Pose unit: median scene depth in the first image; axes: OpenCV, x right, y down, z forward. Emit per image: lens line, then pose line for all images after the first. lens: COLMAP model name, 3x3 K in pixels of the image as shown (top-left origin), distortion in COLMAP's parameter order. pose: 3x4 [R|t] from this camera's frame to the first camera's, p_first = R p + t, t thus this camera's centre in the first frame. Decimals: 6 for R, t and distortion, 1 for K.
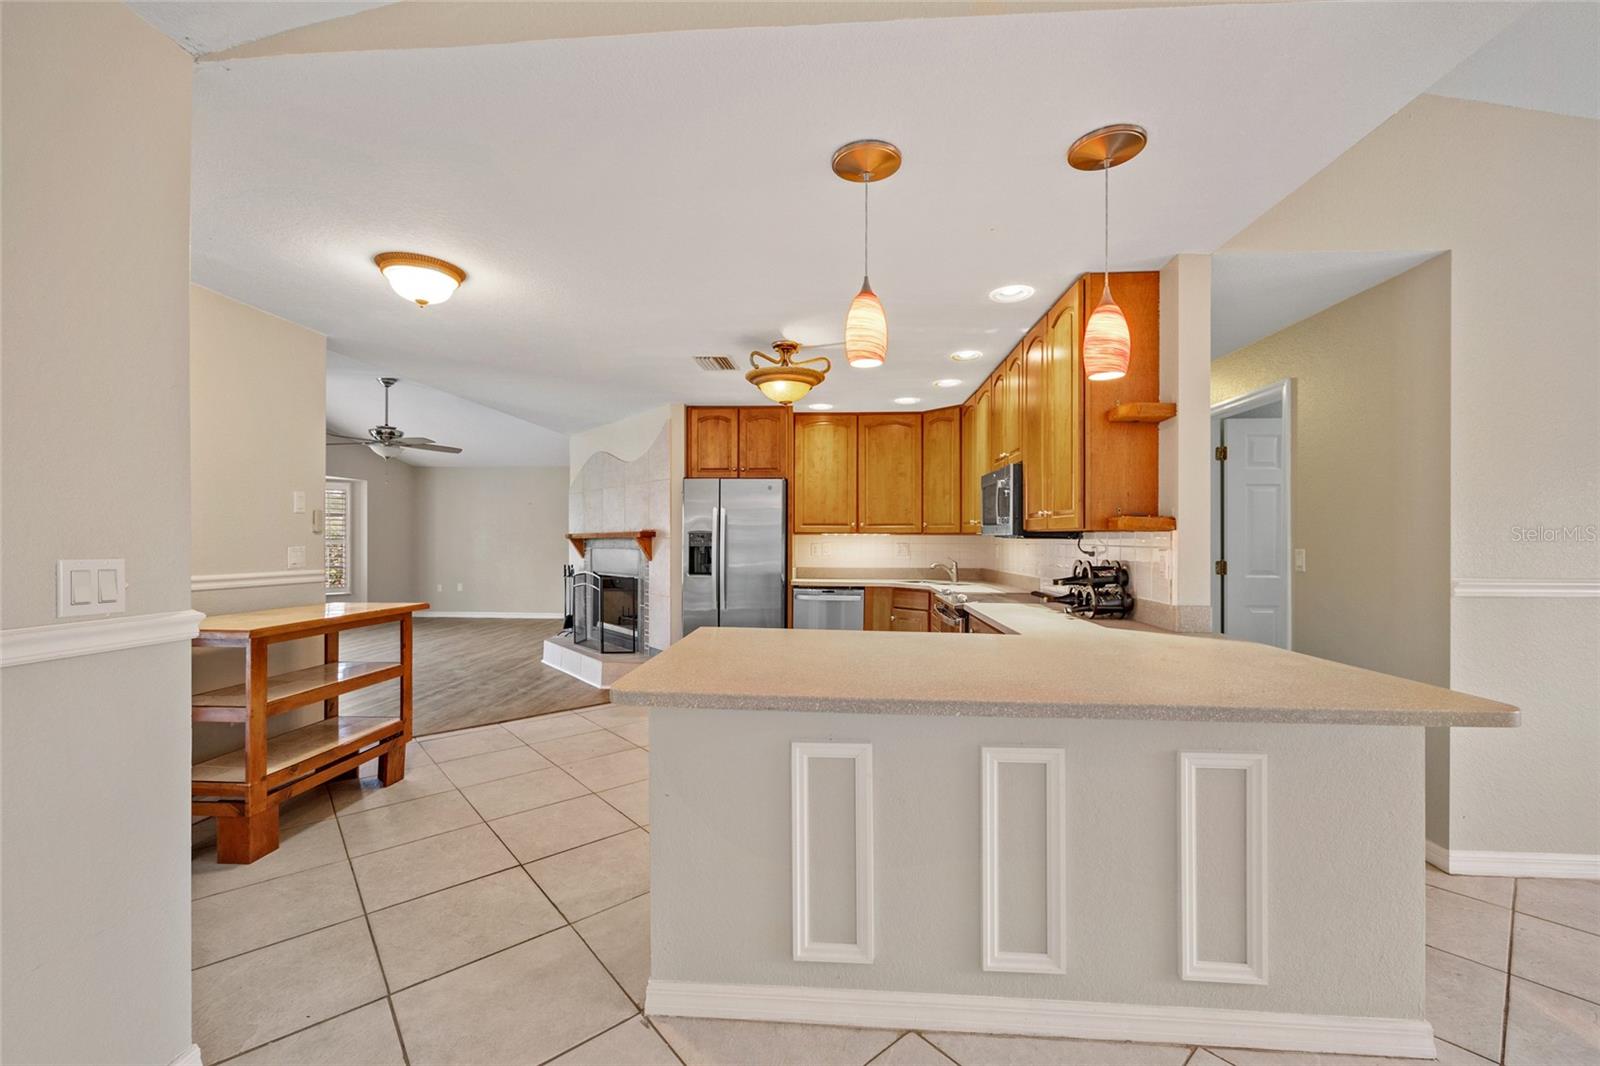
lens RADIAL K [[643.3, 0, 799.4], [0, 643.3, 540.2], [0, 0, 1]] dist [-0.001933, 0.000364]
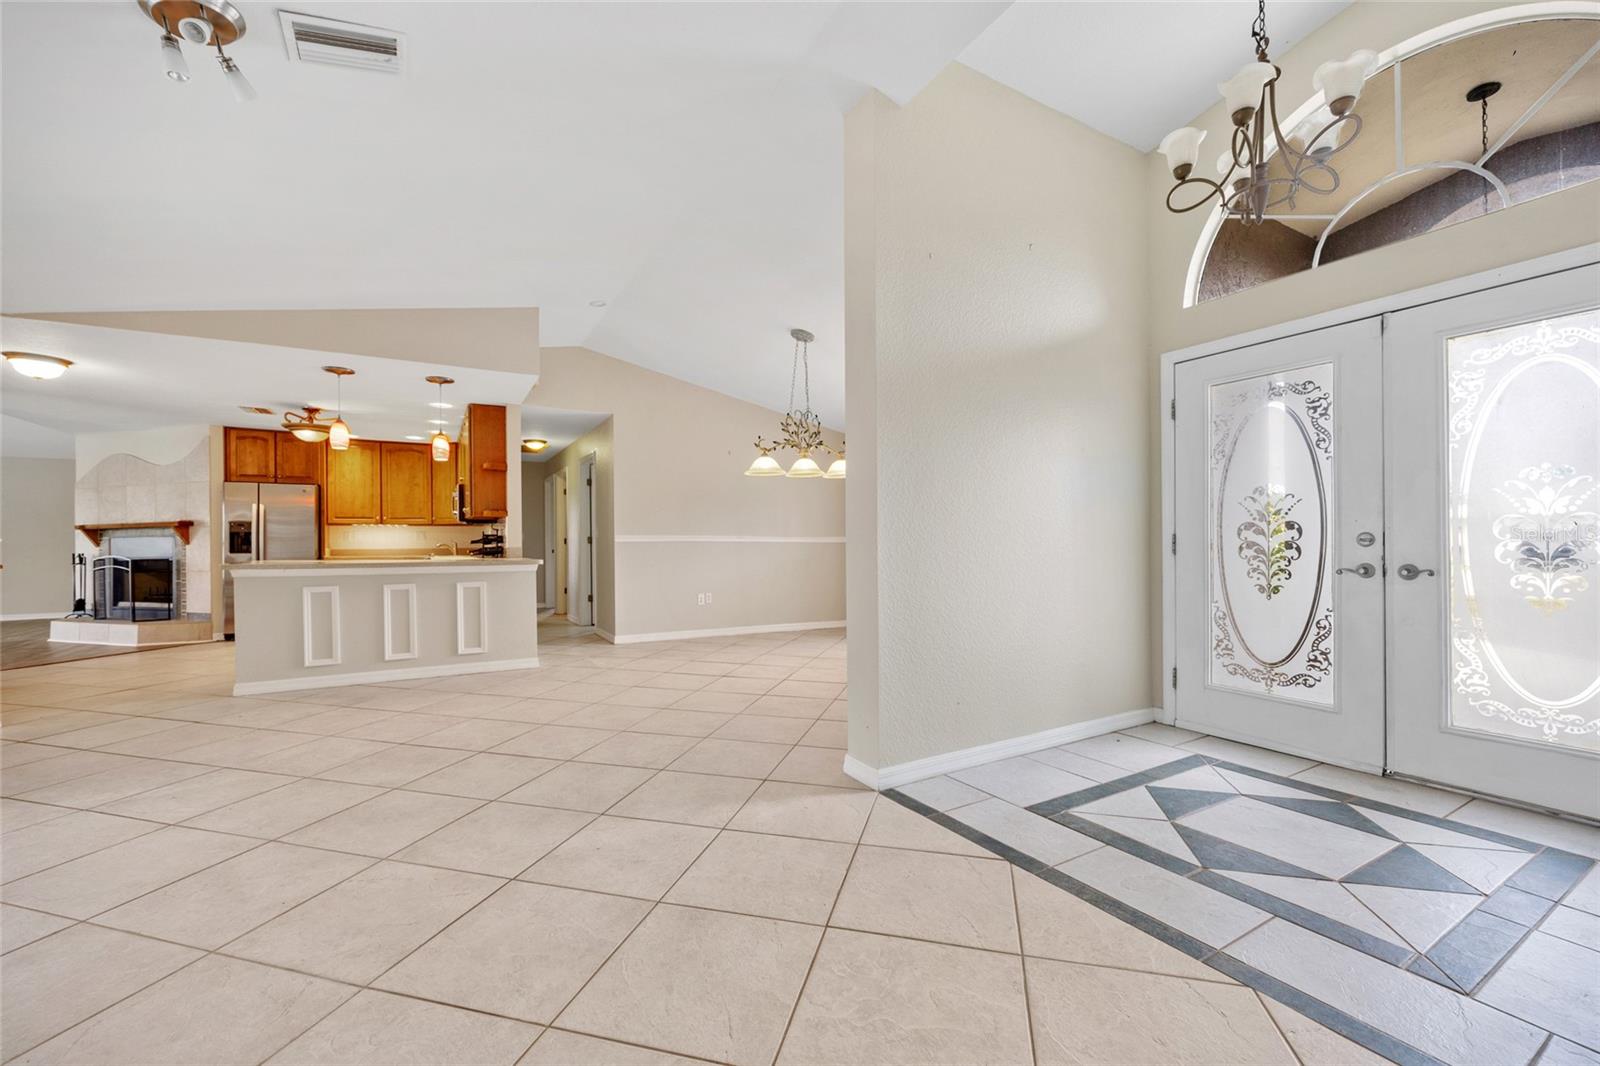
lens RADIAL K [[643.3, 0, 799.5], [0, 643.3, 542.5], [0, 0, 1]] dist [-0.001933, 0.000364]
pose [[0.830400, -0.009061, 0.557095, 0.065263], [0.012214, 0.999924, -0.001941, 0.044765], [-0.557035, 0.008416, 0.830447, -0.727505]]
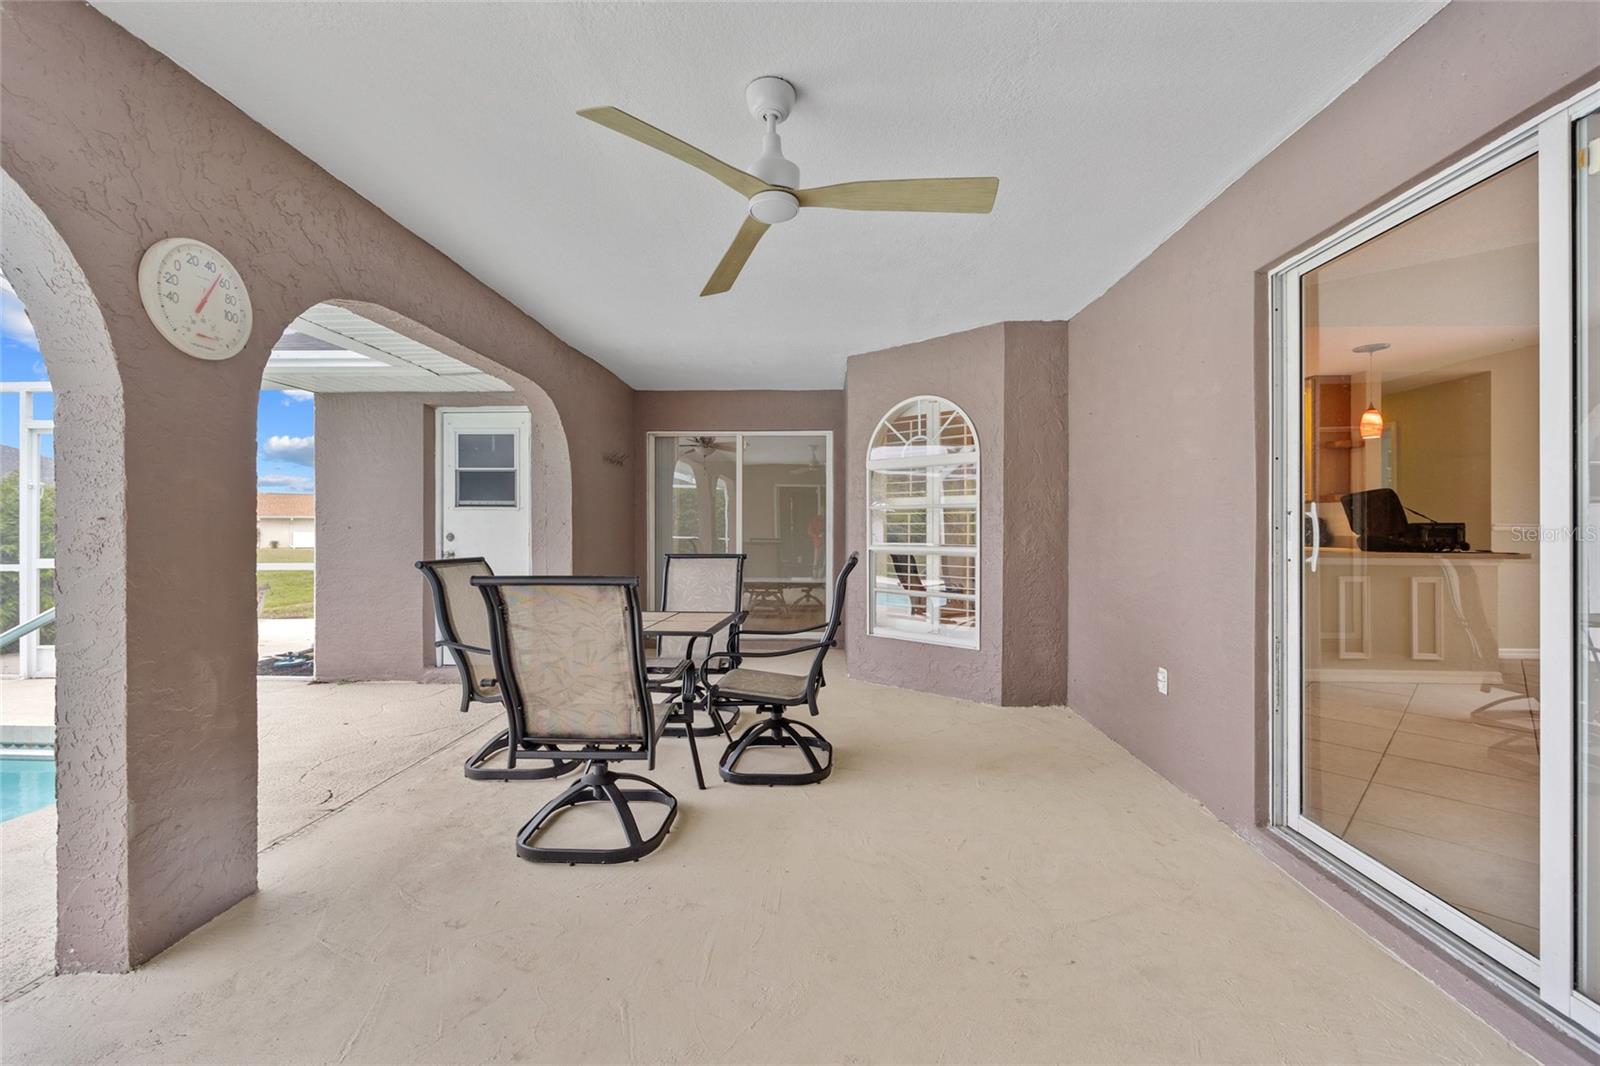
lens RADIAL K [[643.3, 0, 808.3], [0, 643.3, 537.4], [0, 0, 1]] dist [-0.001933, 0.000364]
pose [[0.999065, -0.000231, 0.043234, -0.605998], [-0.000223, 0.999945, 0.010499, 0.037799], [-0.043234, -0.010498, 0.999010, -0.468843]]
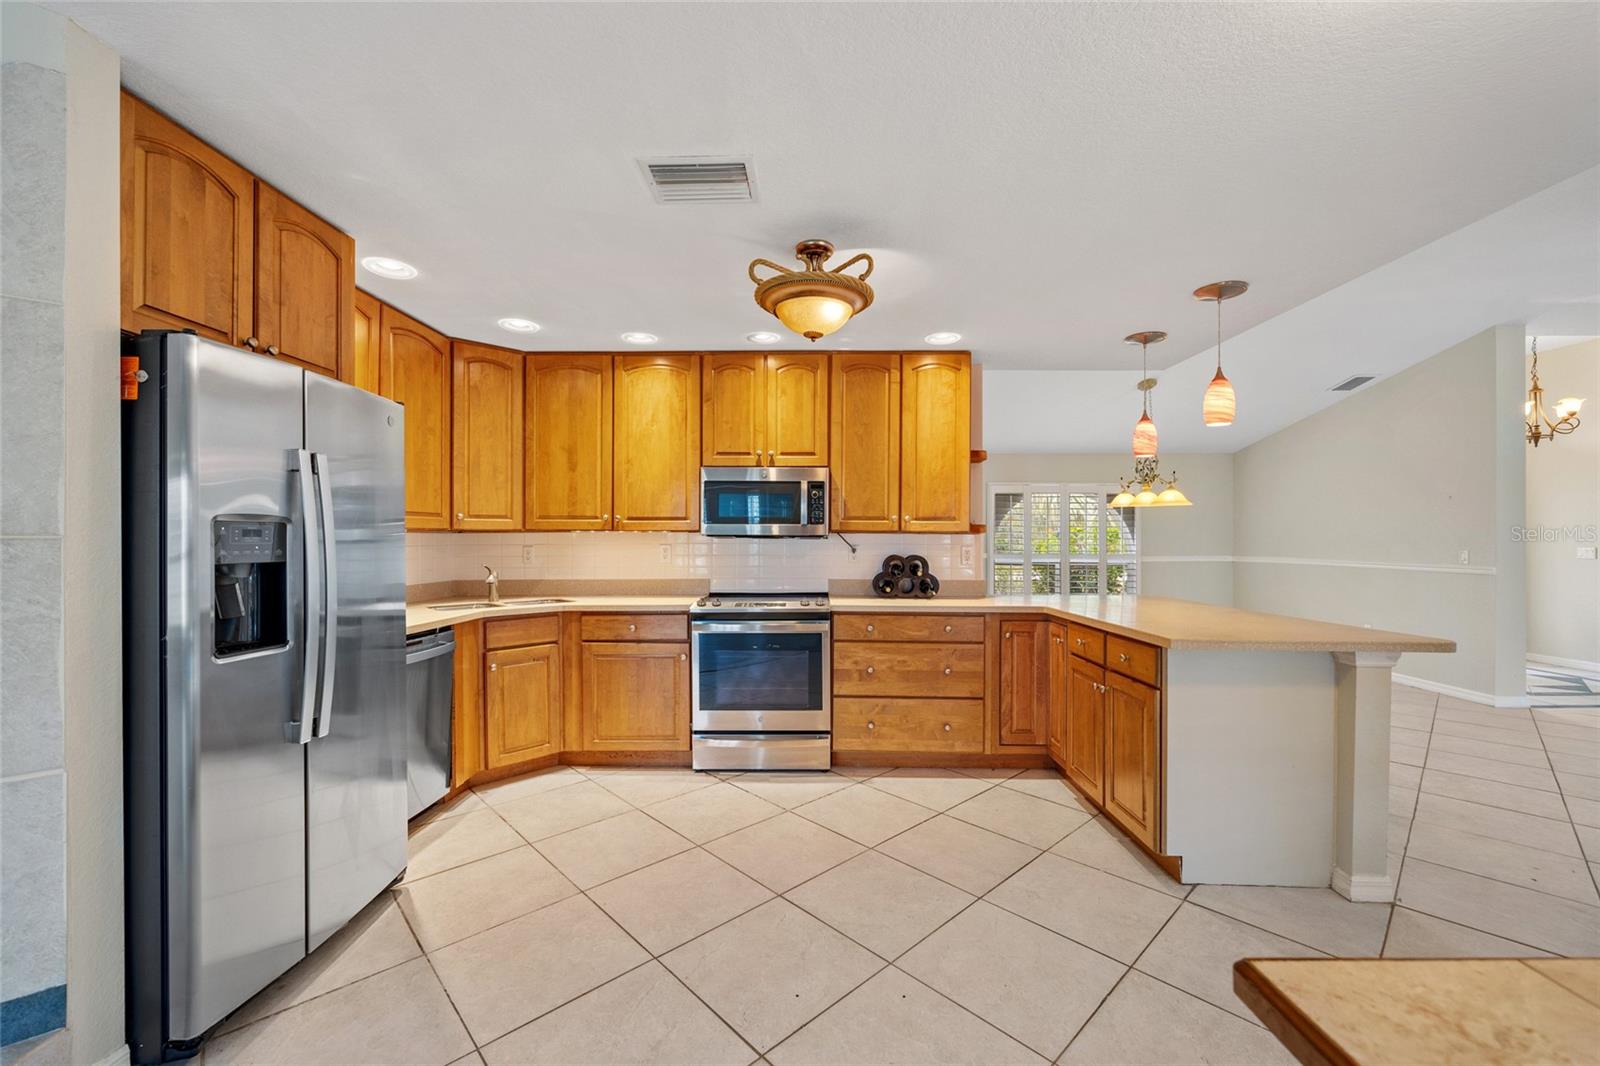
lens RADIAL K [[643.3, 0, 790.1], [0, 643.3, 541.9], [0, 0, 1]] dist [-0.001933, 0.000364]
pose [[-0.037887, -0.007385, 0.999255, -0.447034], [0.005231, 0.999958, 0.007588, -0.001721], [-0.999268, 0.005515, -0.037847, 0.683634]]
